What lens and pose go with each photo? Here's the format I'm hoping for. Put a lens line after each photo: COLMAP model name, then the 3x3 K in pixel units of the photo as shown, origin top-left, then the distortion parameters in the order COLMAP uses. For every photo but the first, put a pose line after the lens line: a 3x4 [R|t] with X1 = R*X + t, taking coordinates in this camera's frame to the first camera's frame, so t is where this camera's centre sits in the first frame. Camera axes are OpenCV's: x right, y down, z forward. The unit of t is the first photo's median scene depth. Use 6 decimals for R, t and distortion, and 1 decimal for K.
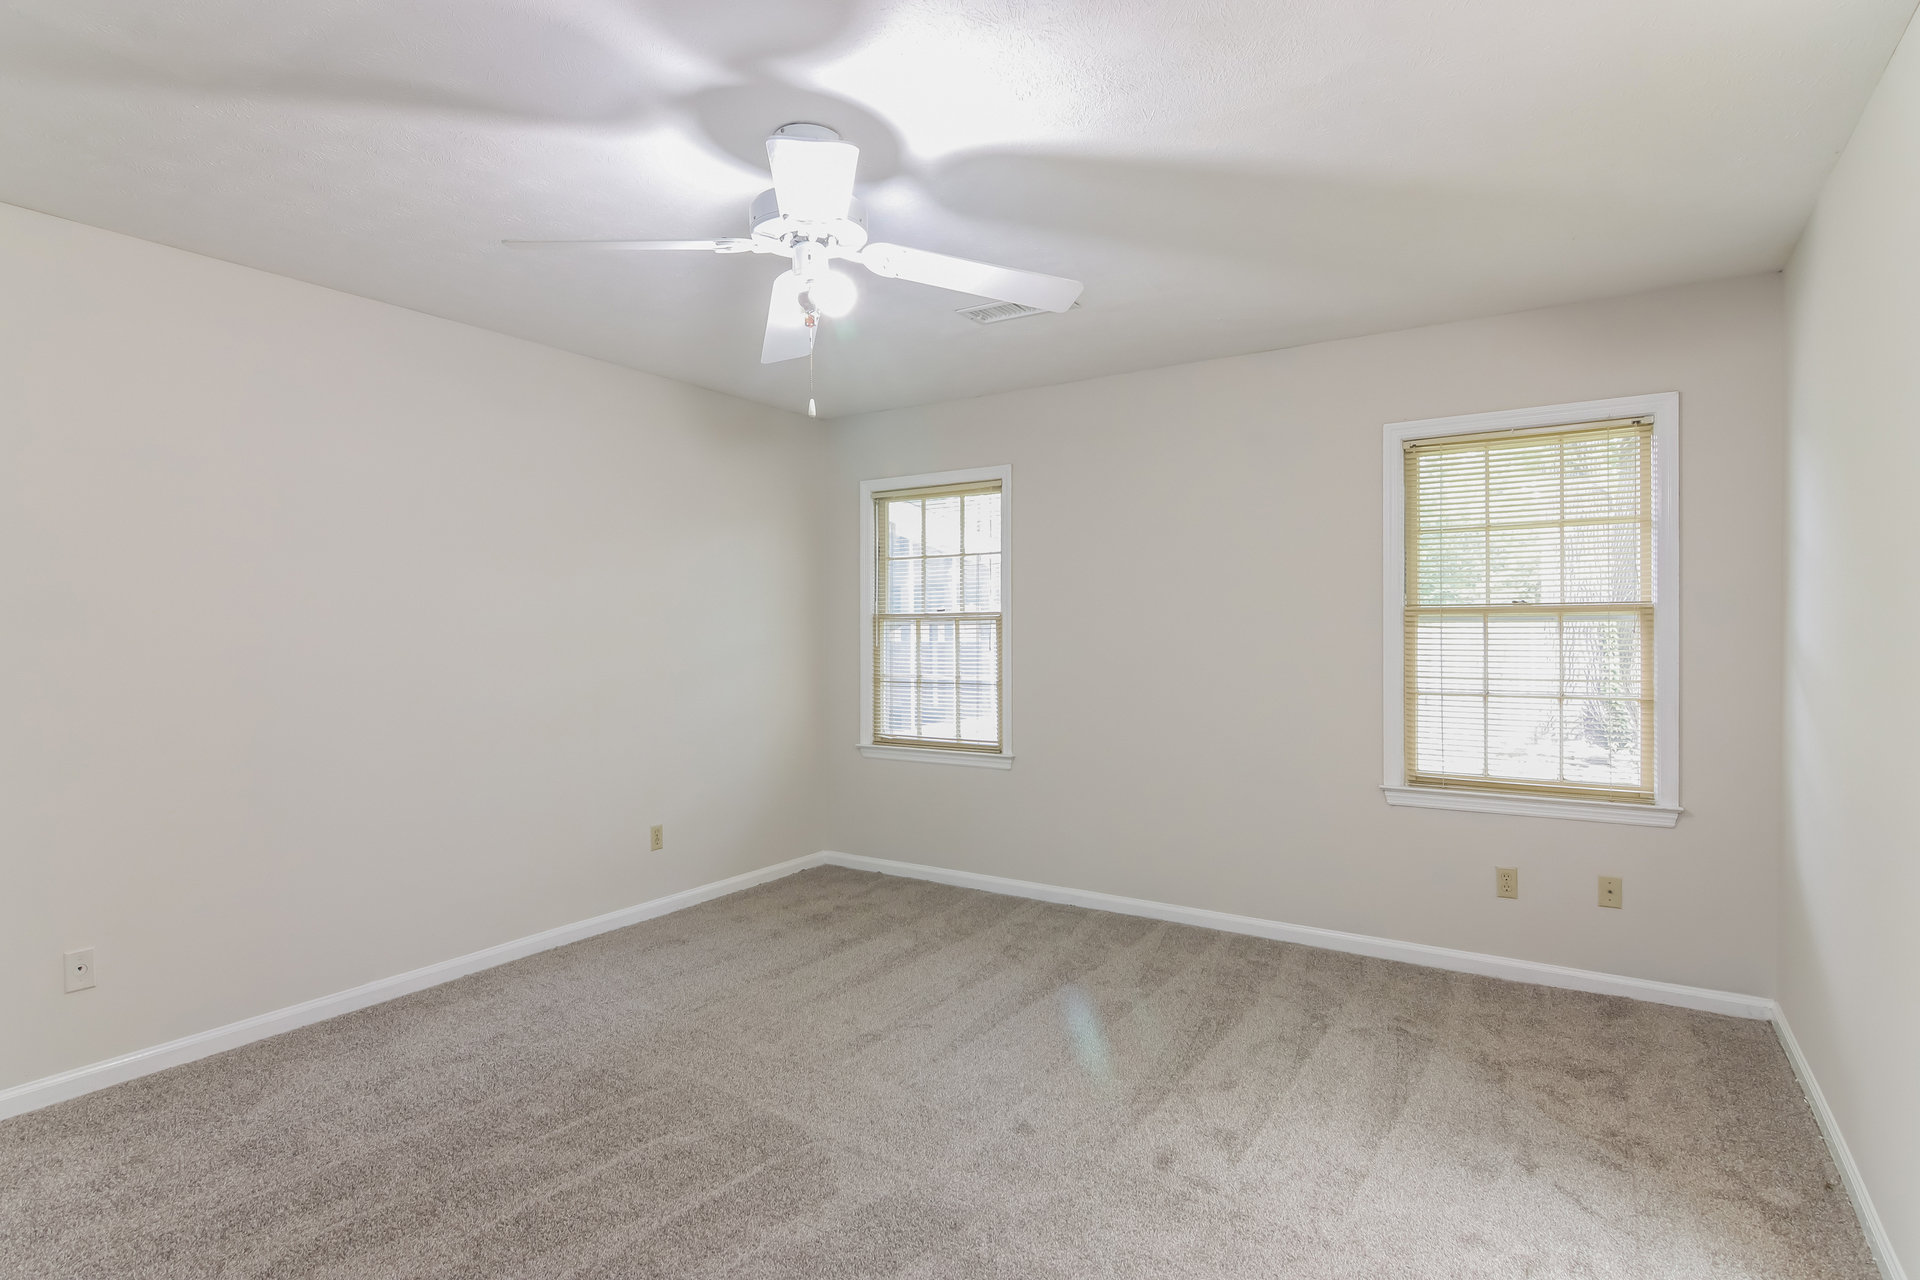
lens RADIAL K [[1006.7, 0, 968.6], [0, 1006.7, 629.3], [0, 0, 1]] dist [0.005239, -0.017577]
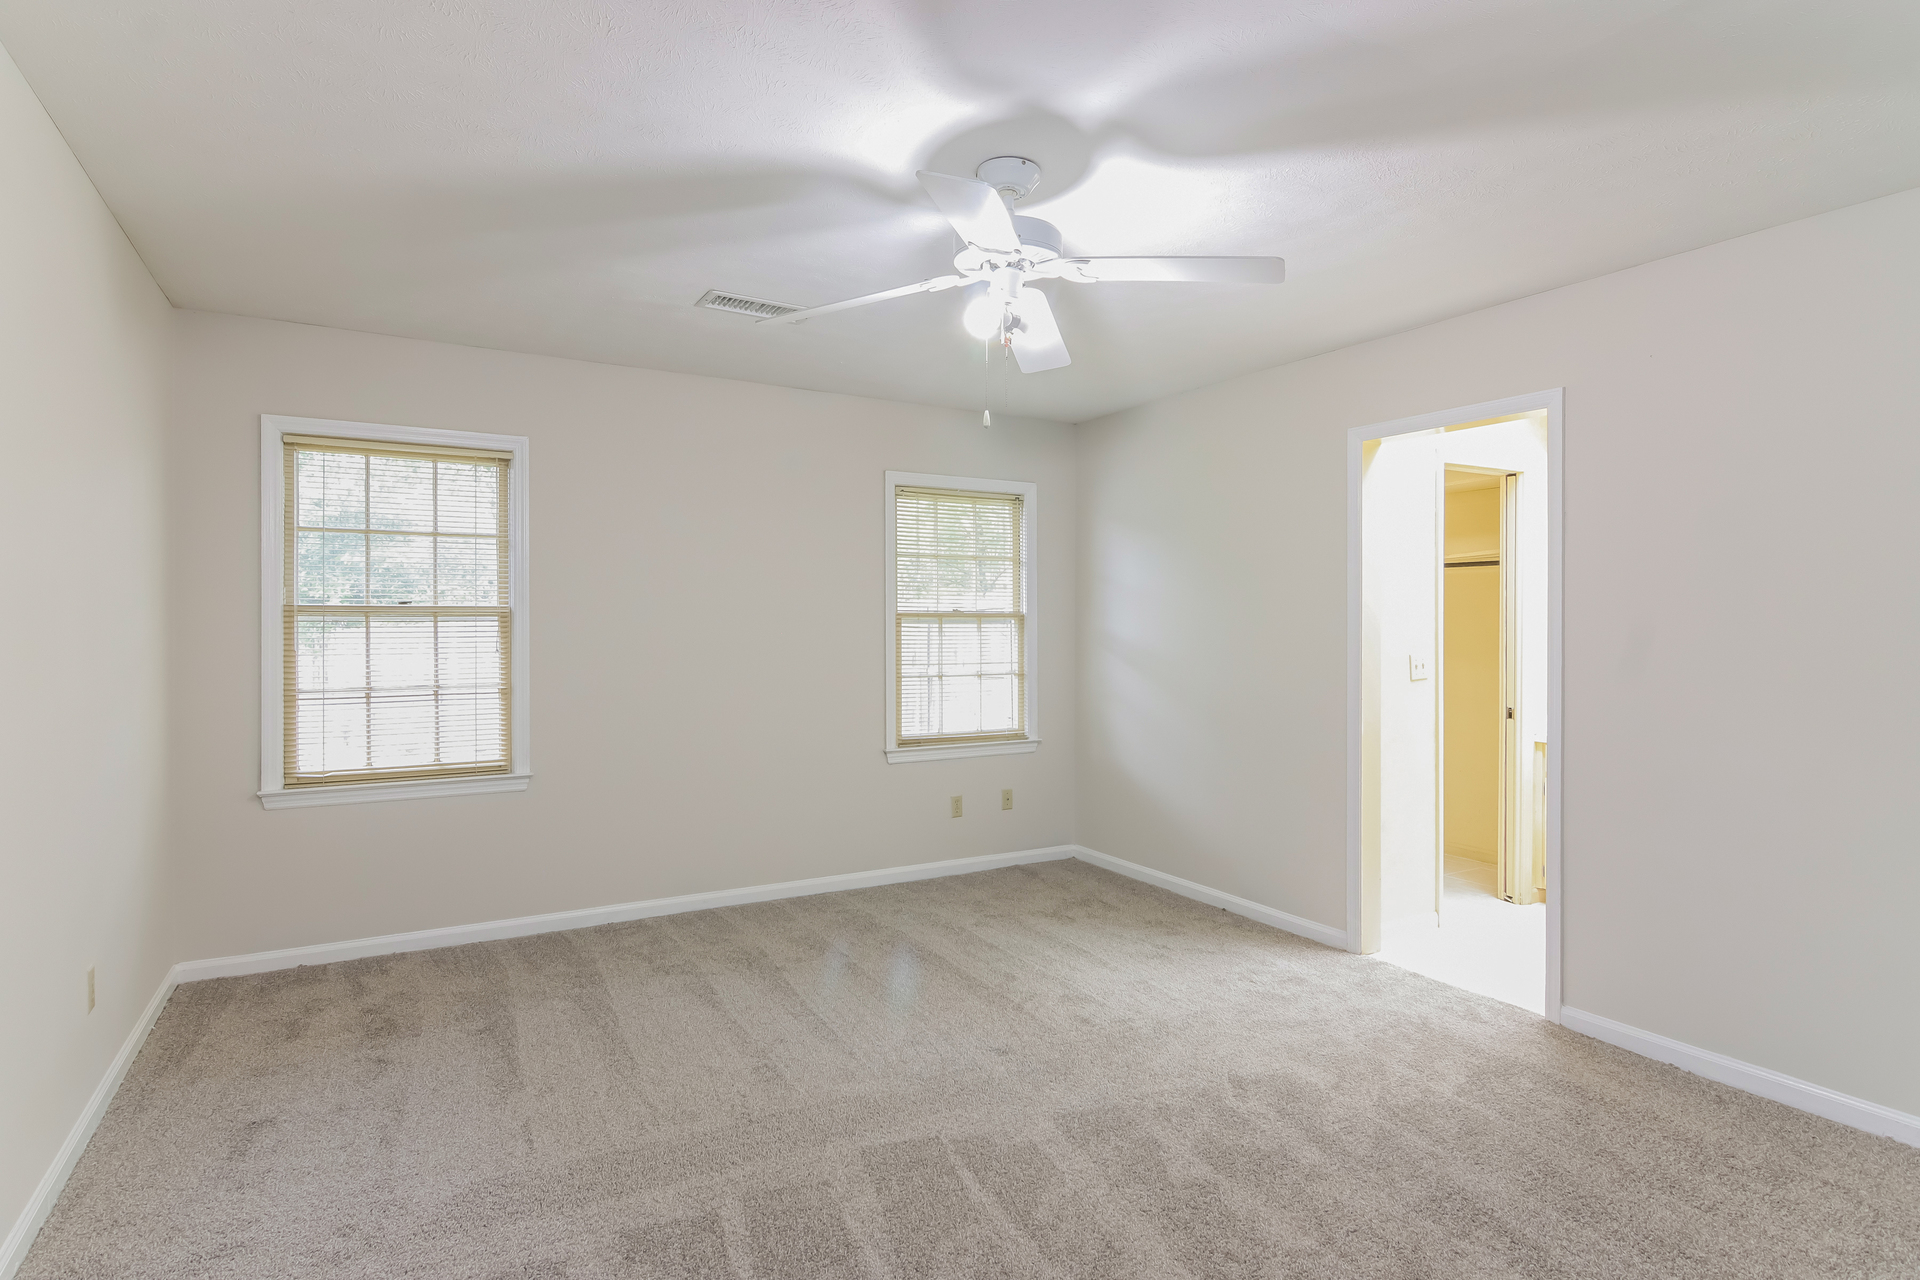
lens RADIAL K [[988.5, 0, 957.2], [0, 988.5, 616.8], [0, 0, 1]] dist [0.004132, -0.010846]
pose [[0.440233, 0.013949, 0.897775, -0.654729], [-0.003332, 0.999898, -0.013901, 0.001744], [-0.897877, 0.003129, 0.440235, 0.343562]]
